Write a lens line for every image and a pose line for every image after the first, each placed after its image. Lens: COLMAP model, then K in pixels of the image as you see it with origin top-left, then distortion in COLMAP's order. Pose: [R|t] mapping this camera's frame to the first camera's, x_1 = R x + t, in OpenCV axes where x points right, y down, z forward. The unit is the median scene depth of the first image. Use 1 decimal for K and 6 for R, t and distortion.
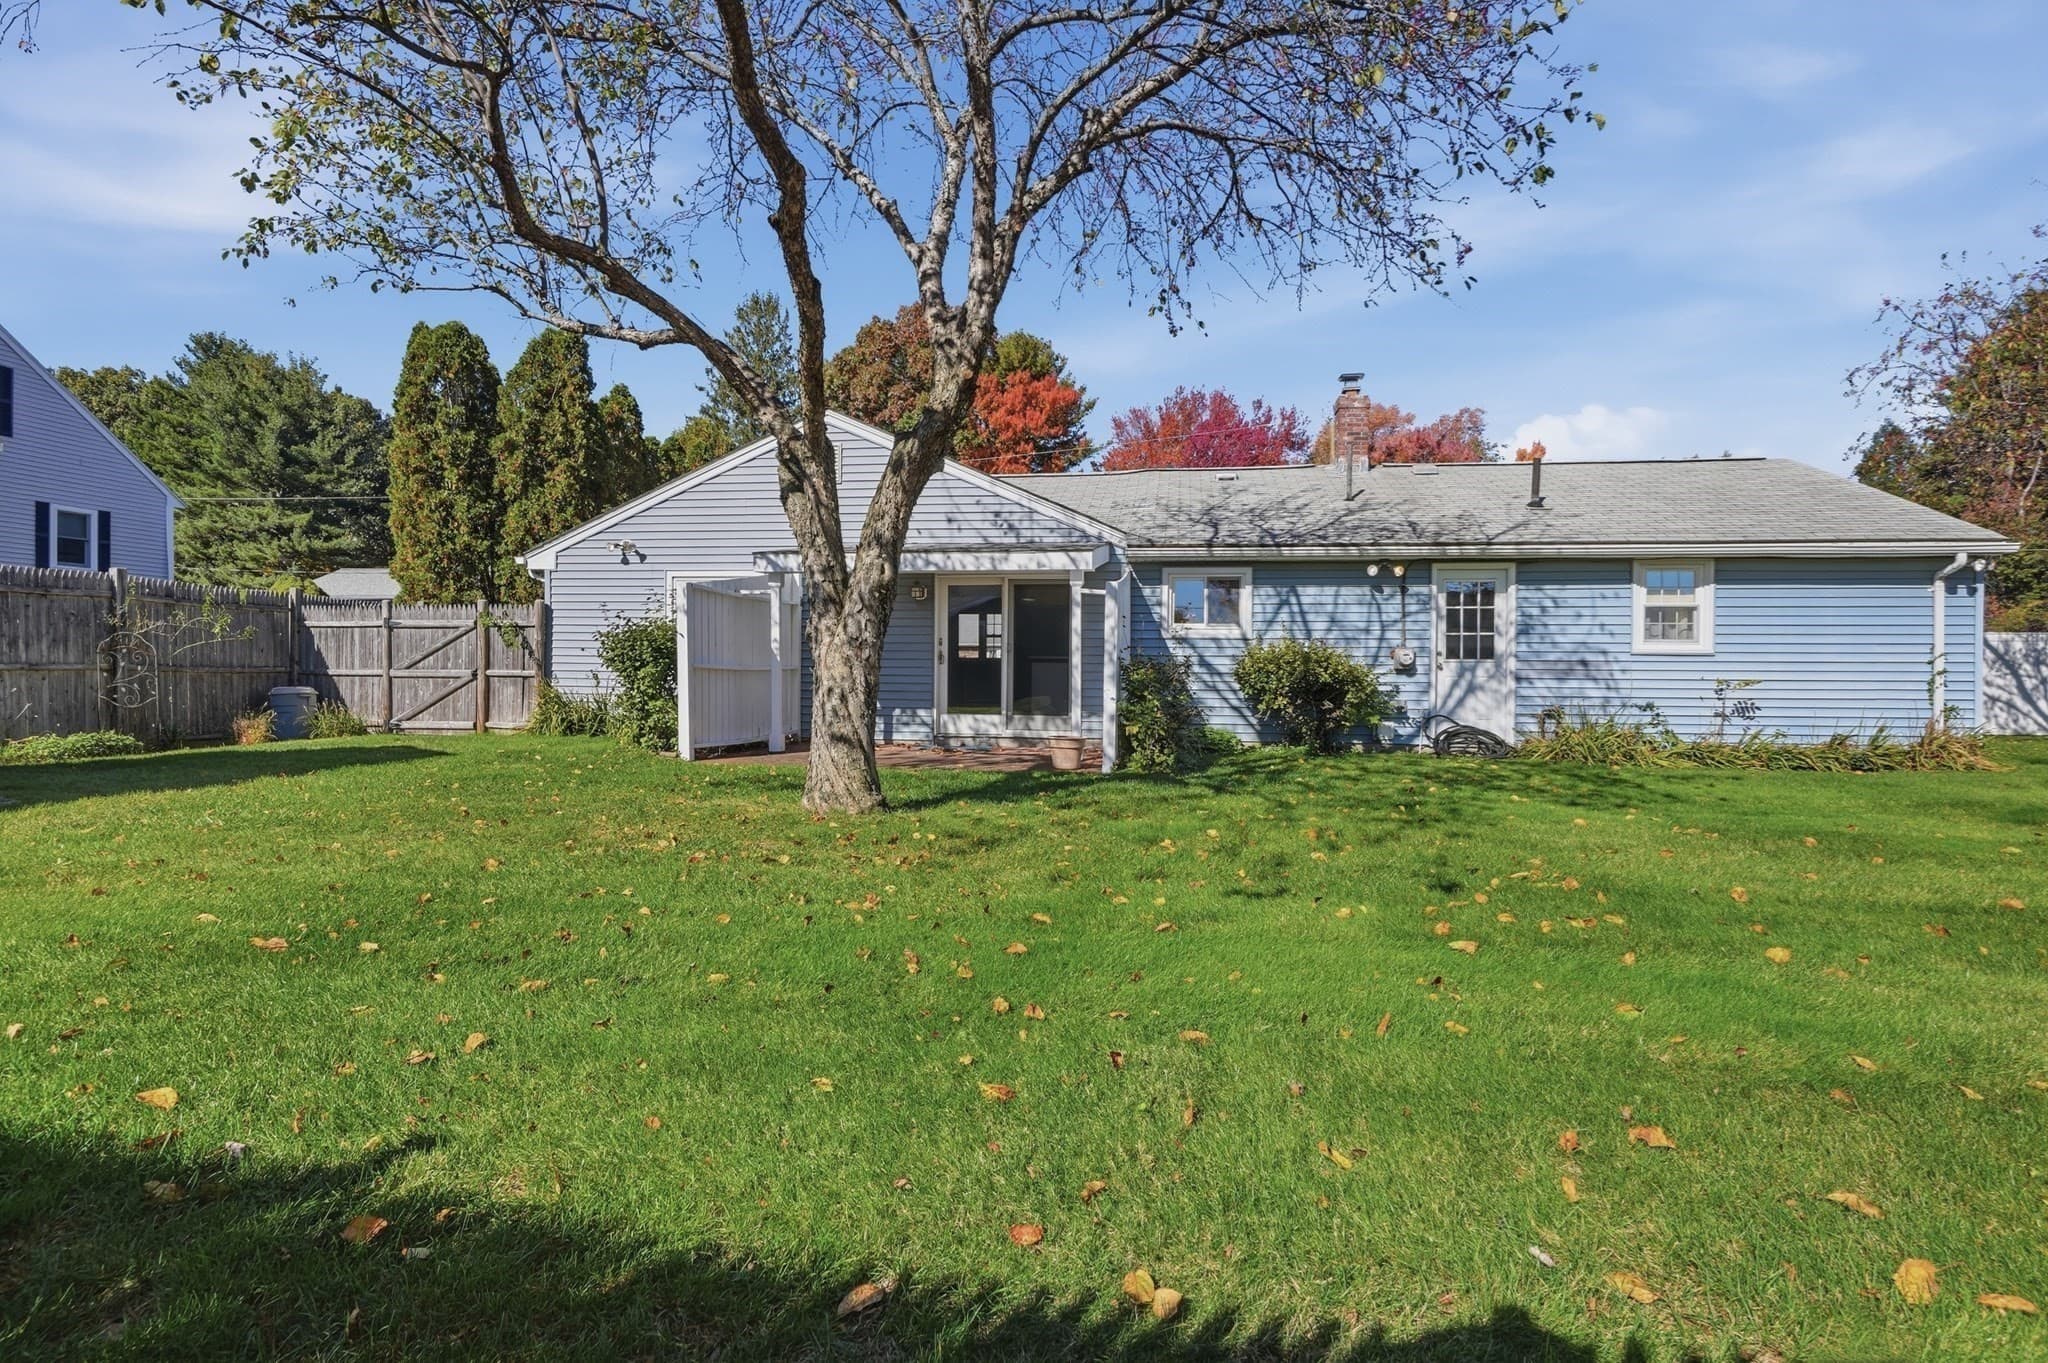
lens RADIAL K [[1026.3, 0, 1024.0], [0, 1026.3, 681.5], [0, 0, 1]] dist [-0.023372, -0.000245]
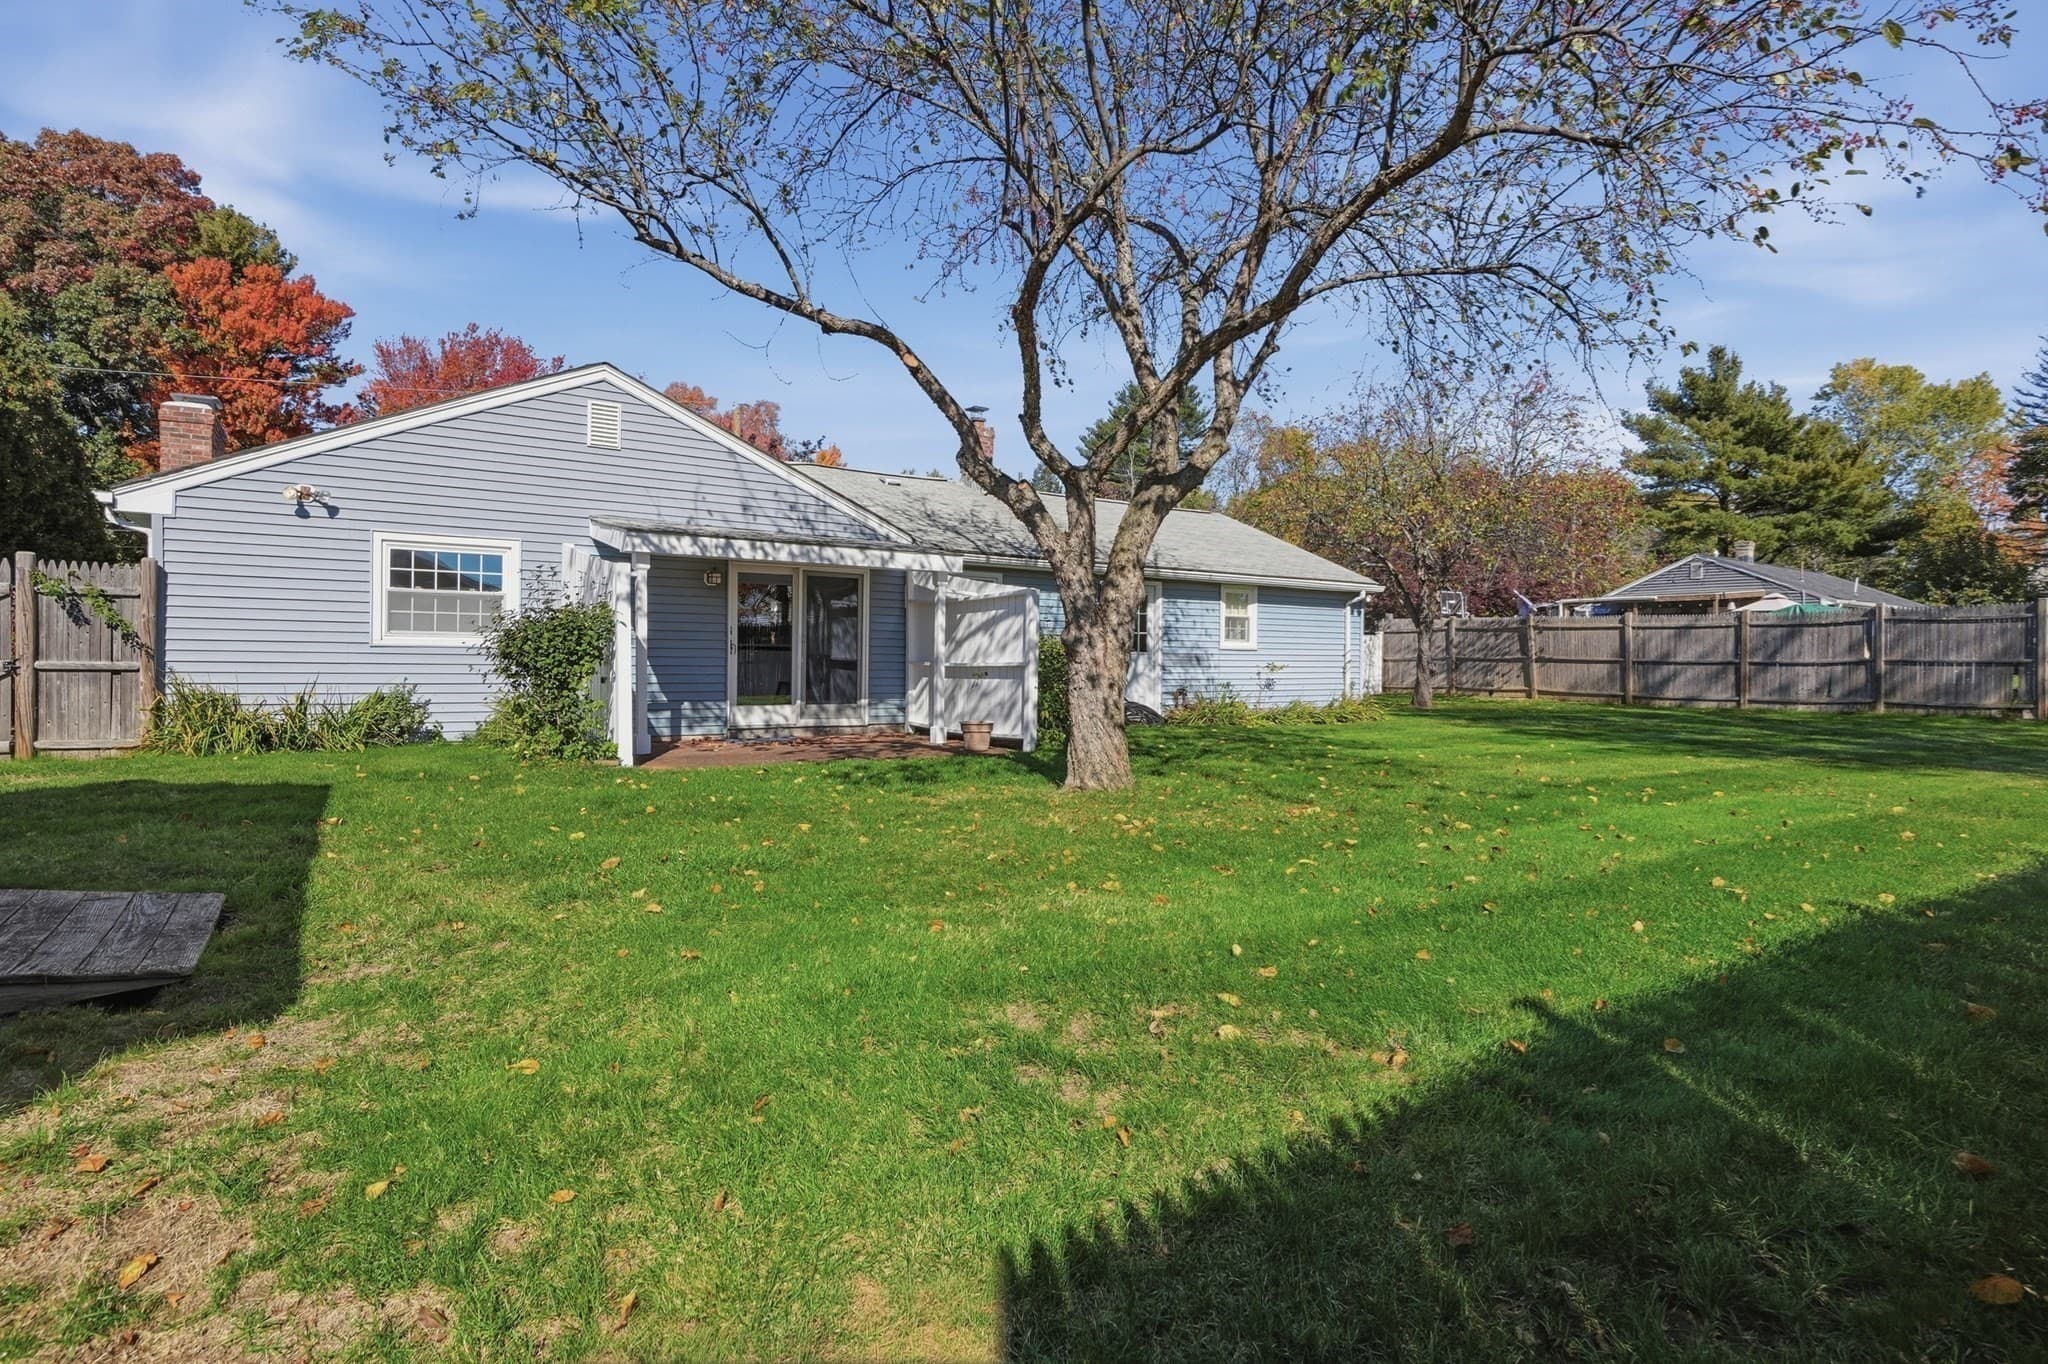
lens RADIAL K [[1026.3, 0, 1024.0], [0, 1026.3, 682.0], [0, 0, 1]] dist [-0.023372, -0.000245]
pose [[0.731226, -0.017126, 0.681920, -0.544289], [-0.002451, 0.999612, 0.027733, -0.018418], [-0.682131, -0.021950, 0.730901, 0.111416]]
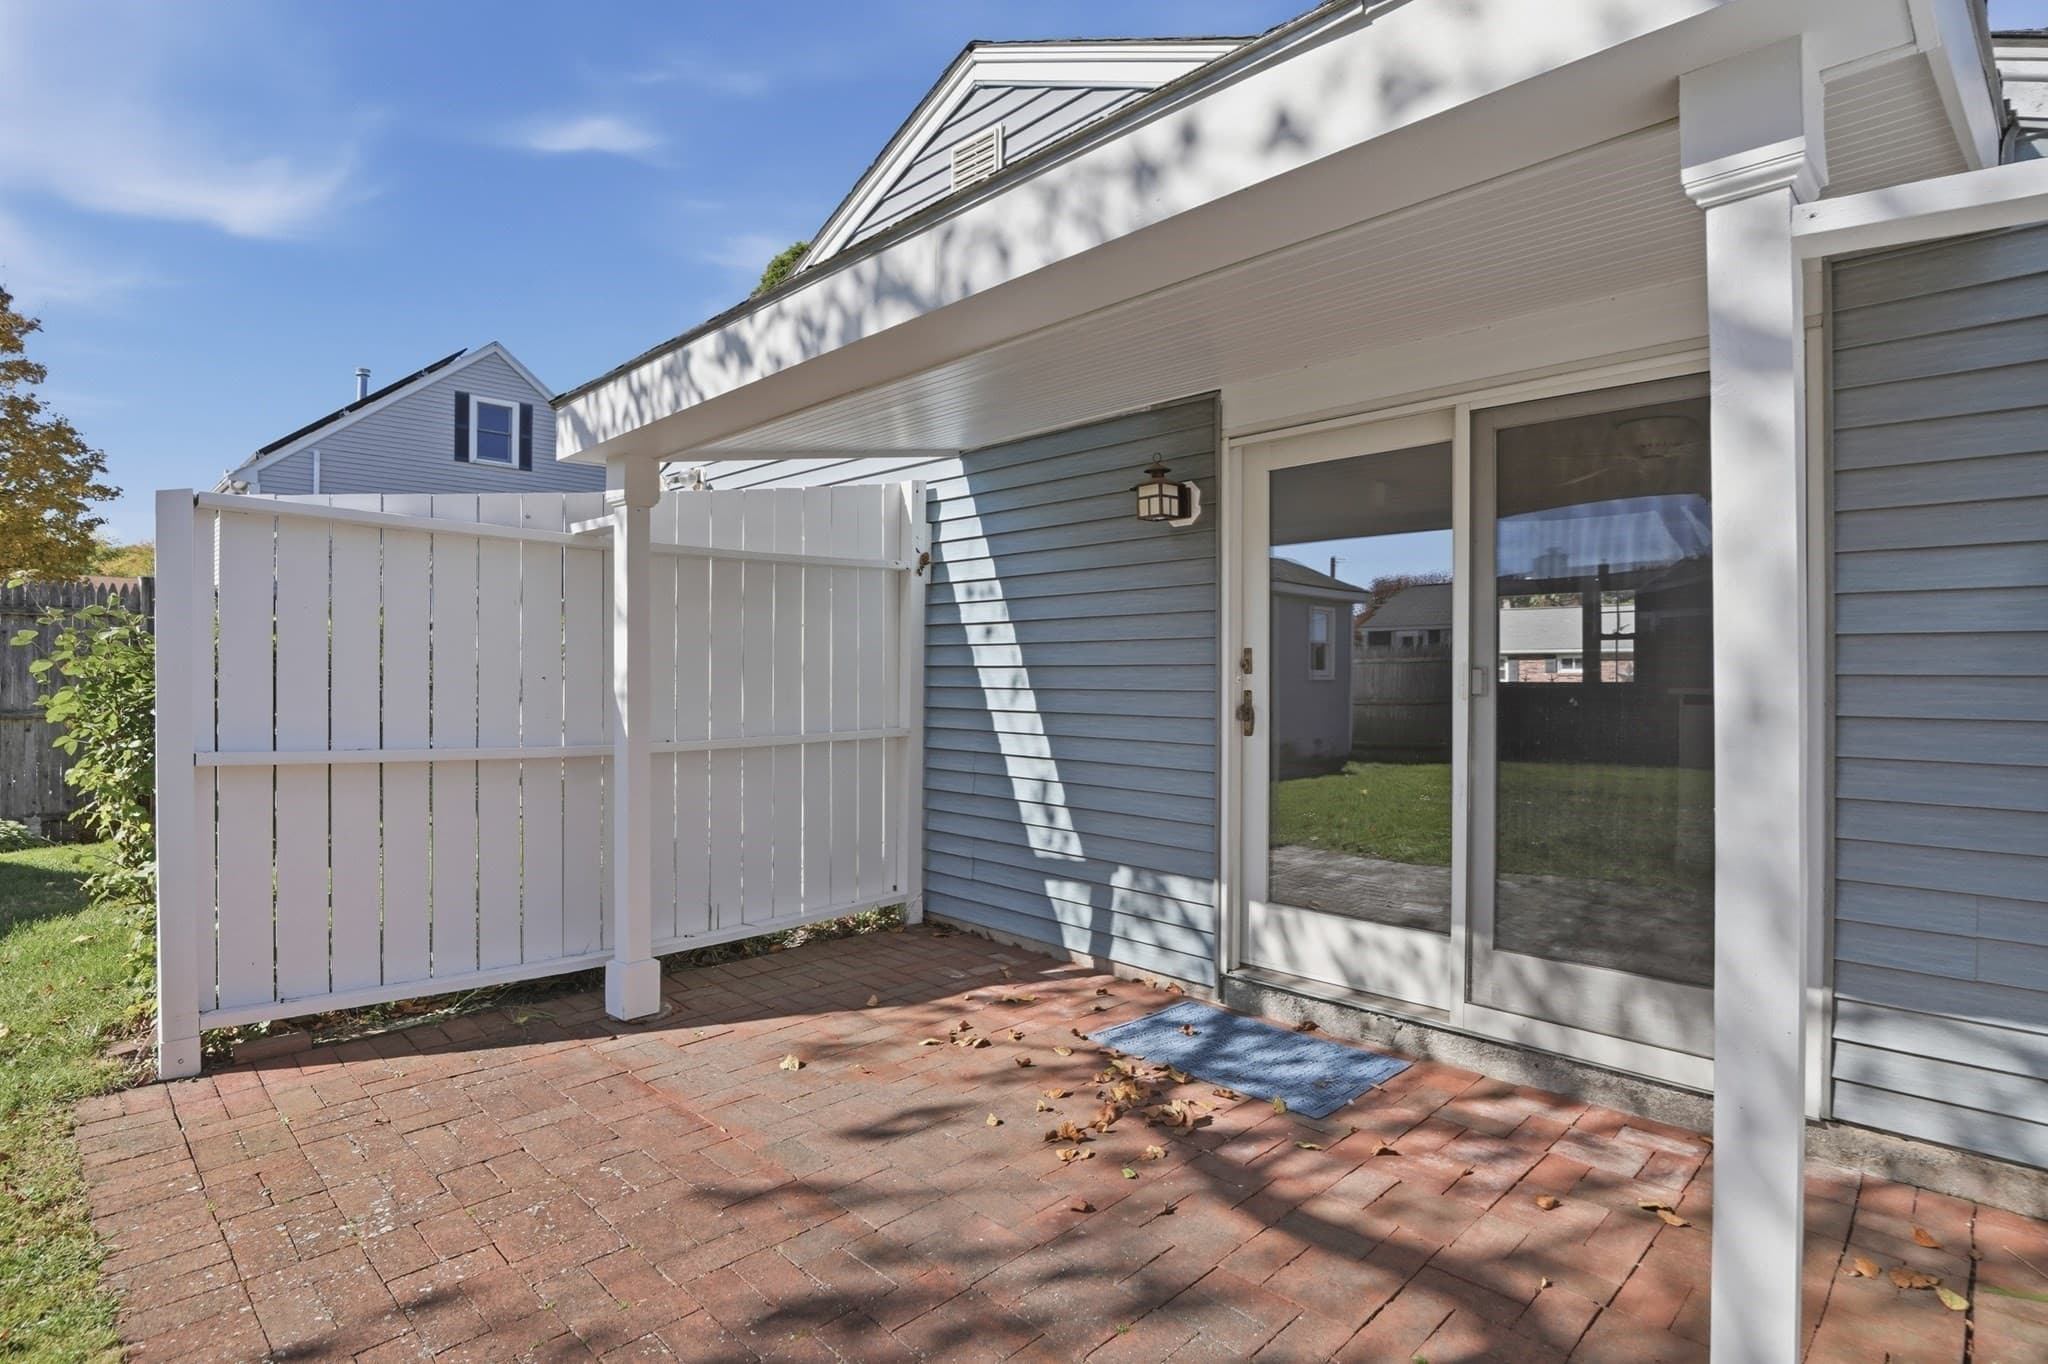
lens RADIAL K [[1026.3, 0, 1024.0], [0, 1026.3, 682.0], [0, 0, 1]] dist [-0.023372, -0.000245]
pose [[0.807956, 0.000344, -0.589243, 0.044804], [-0.004498, 0.999974, -0.005583, -0.031061], [0.589225, 0.007162, 0.807937, 0.730260]]
